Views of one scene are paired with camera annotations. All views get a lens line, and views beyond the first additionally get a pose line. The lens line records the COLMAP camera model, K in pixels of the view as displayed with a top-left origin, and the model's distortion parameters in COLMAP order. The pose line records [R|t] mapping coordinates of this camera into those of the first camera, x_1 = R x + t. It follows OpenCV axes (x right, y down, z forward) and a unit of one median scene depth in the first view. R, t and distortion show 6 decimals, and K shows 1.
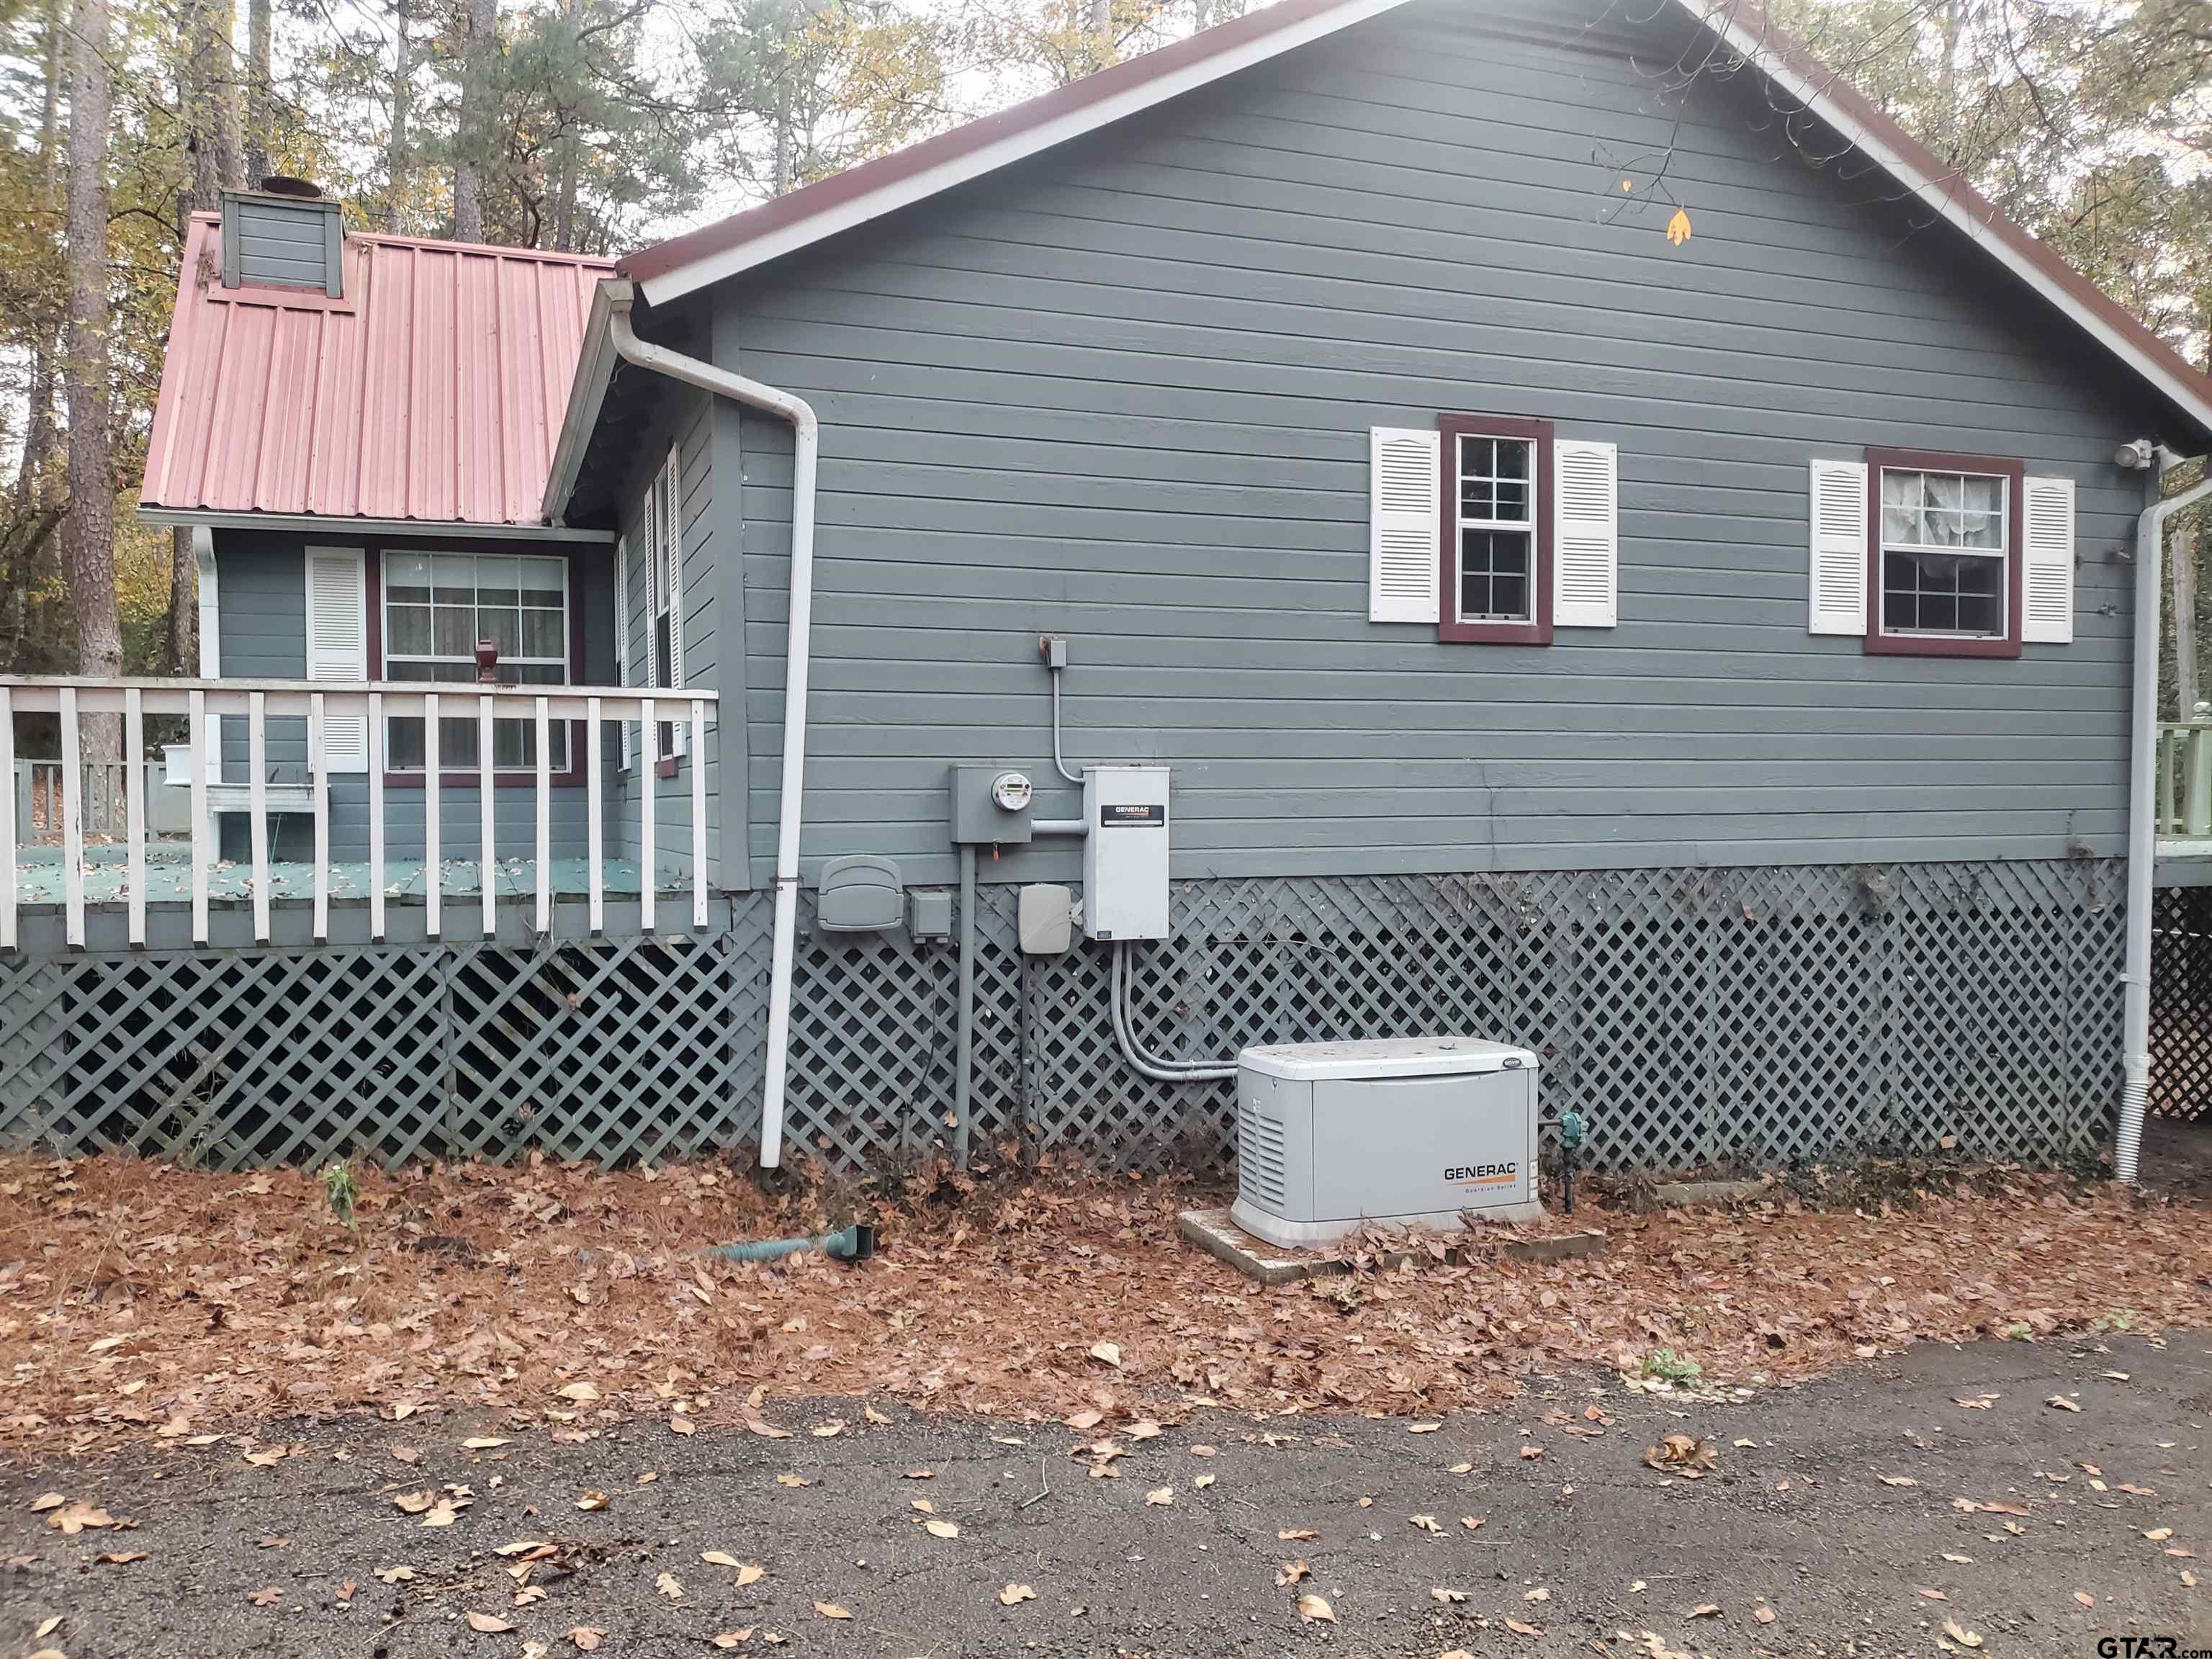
lens RADIAL K [[1716.0, 0, 1113.1], [0, 1716.0, 871.5], [0, 0, 1]] dist [0.008682, -0.005807]
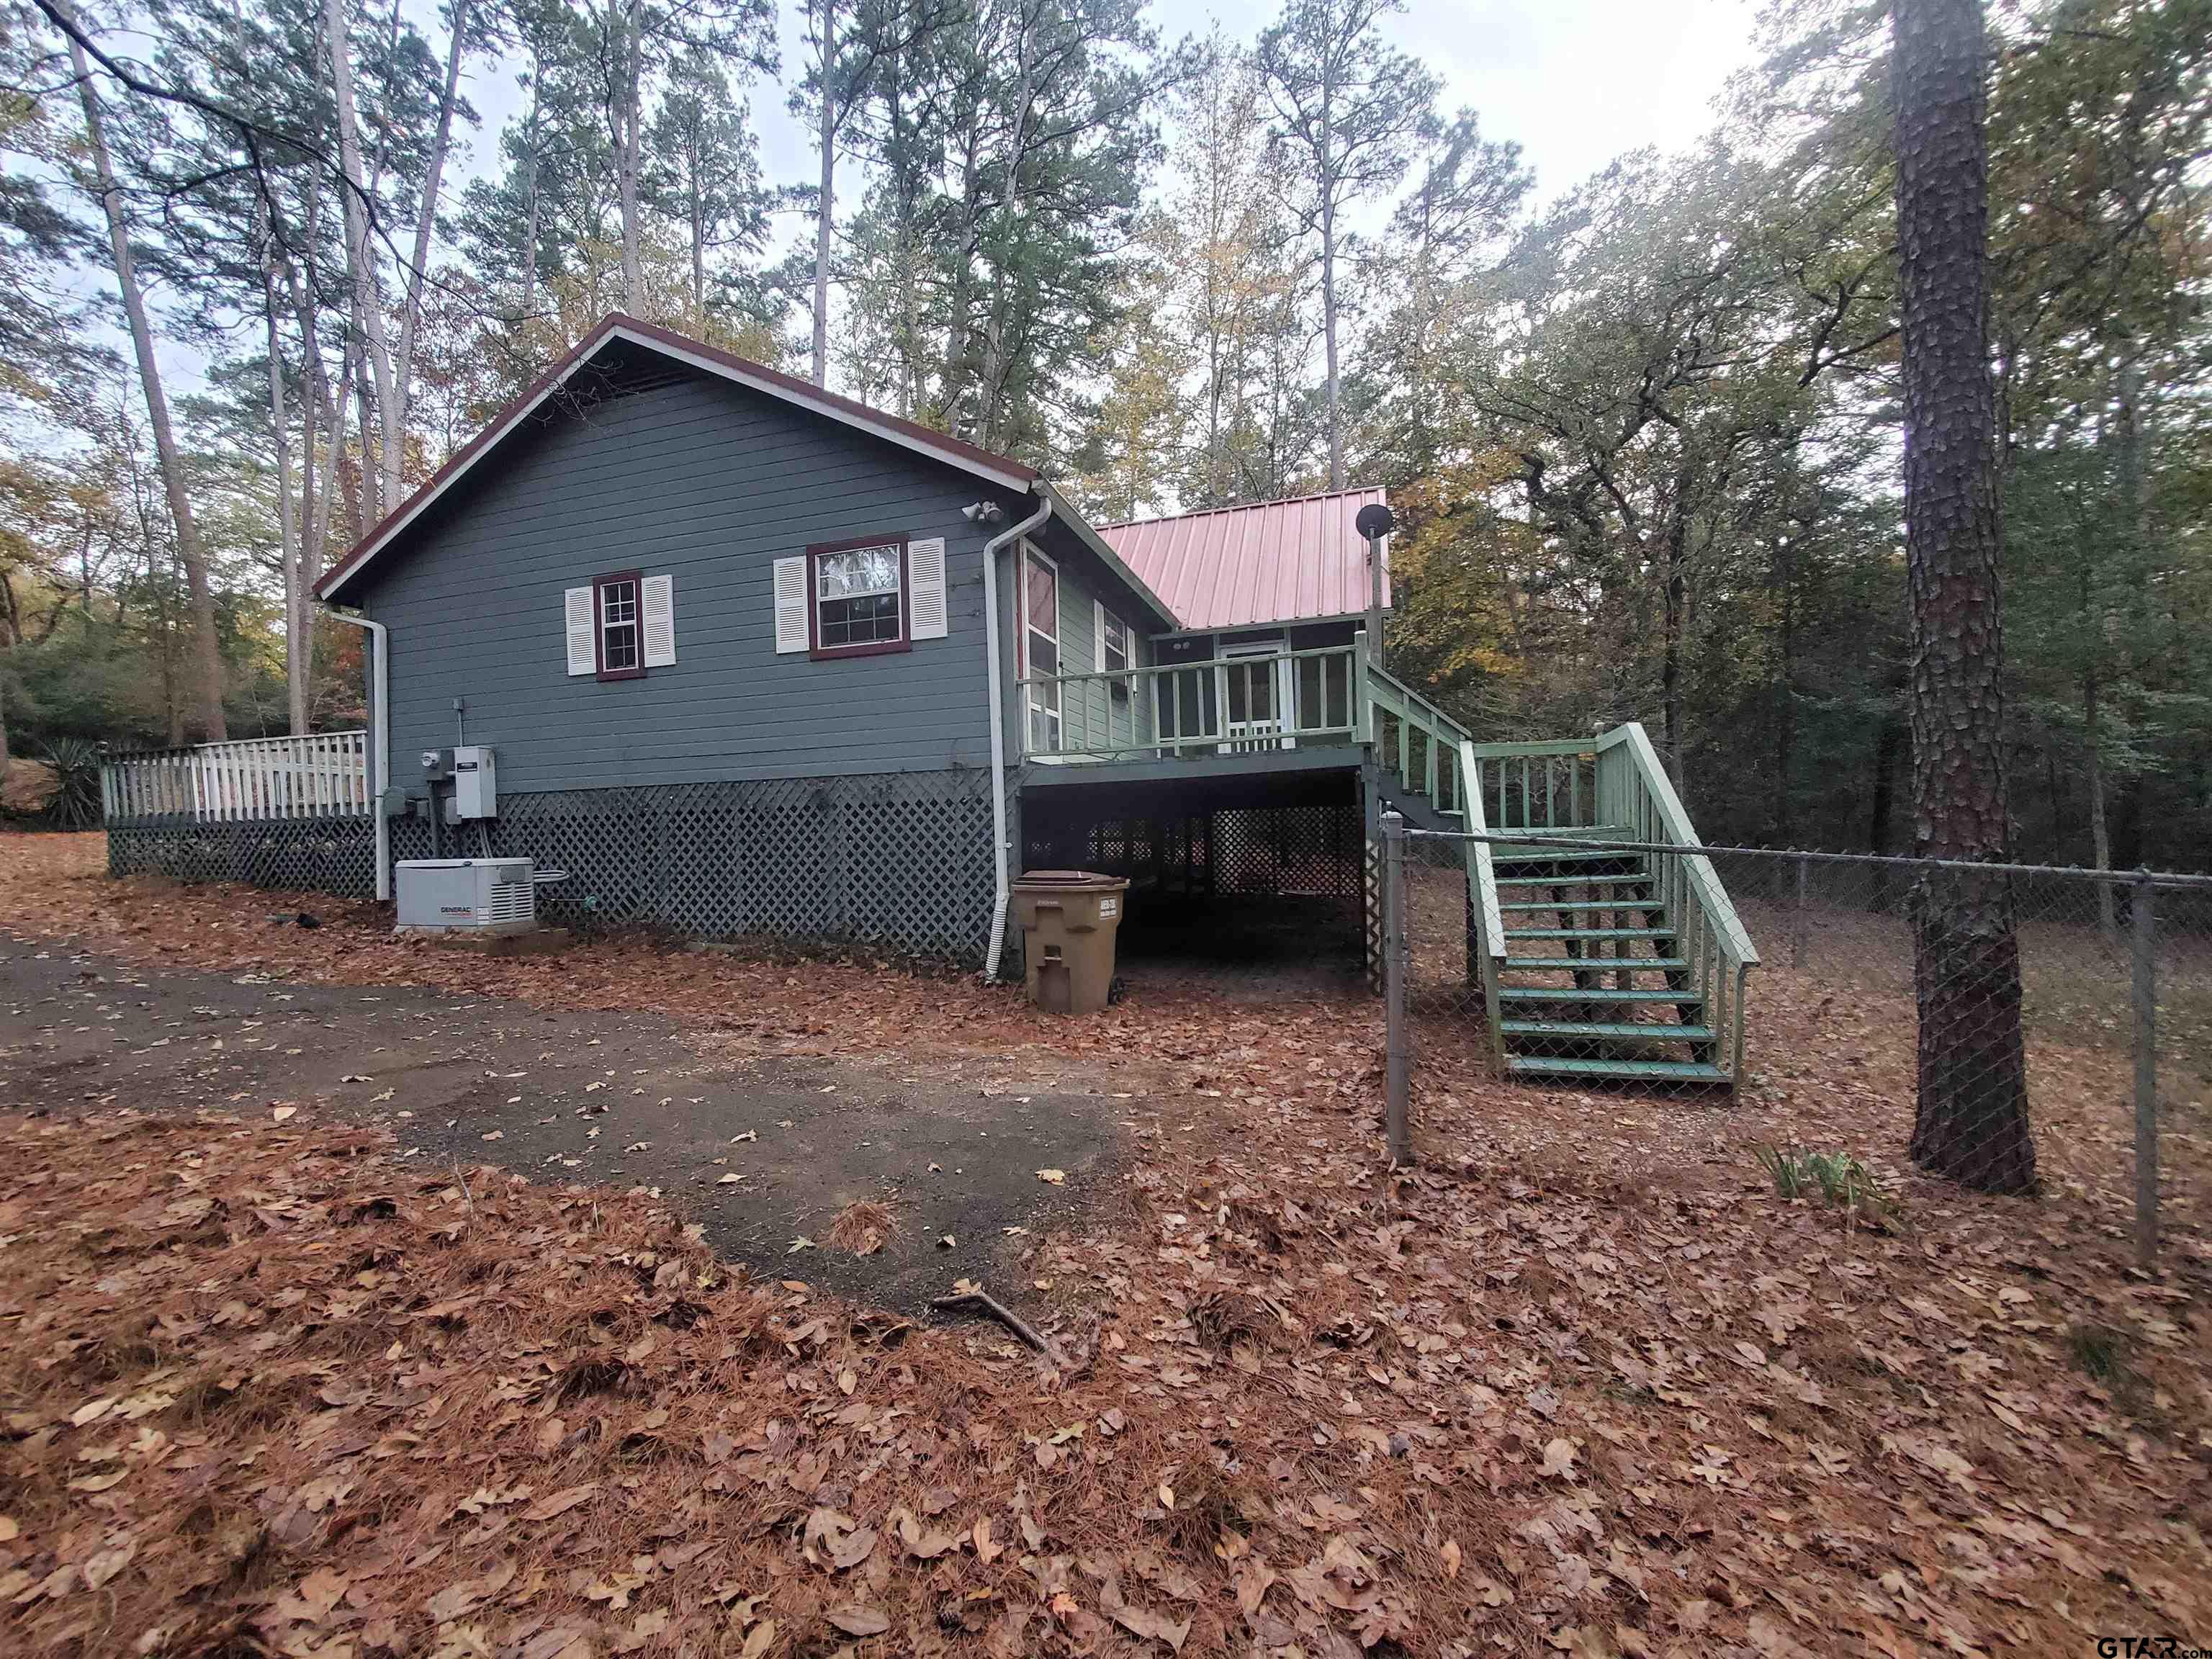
lens RADIAL K [[886.6, 0, 1106.0], [0, 886.6, 829.5], [0, 0, 1]] dist [0.000042, -0.000088]
pose [[0.796872, -0.004784, -0.604130, 1.268230], [0.008488, 0.999959, 0.003278, 0.050812], [0.604089, -0.007741, 0.796879, 0.450788]]
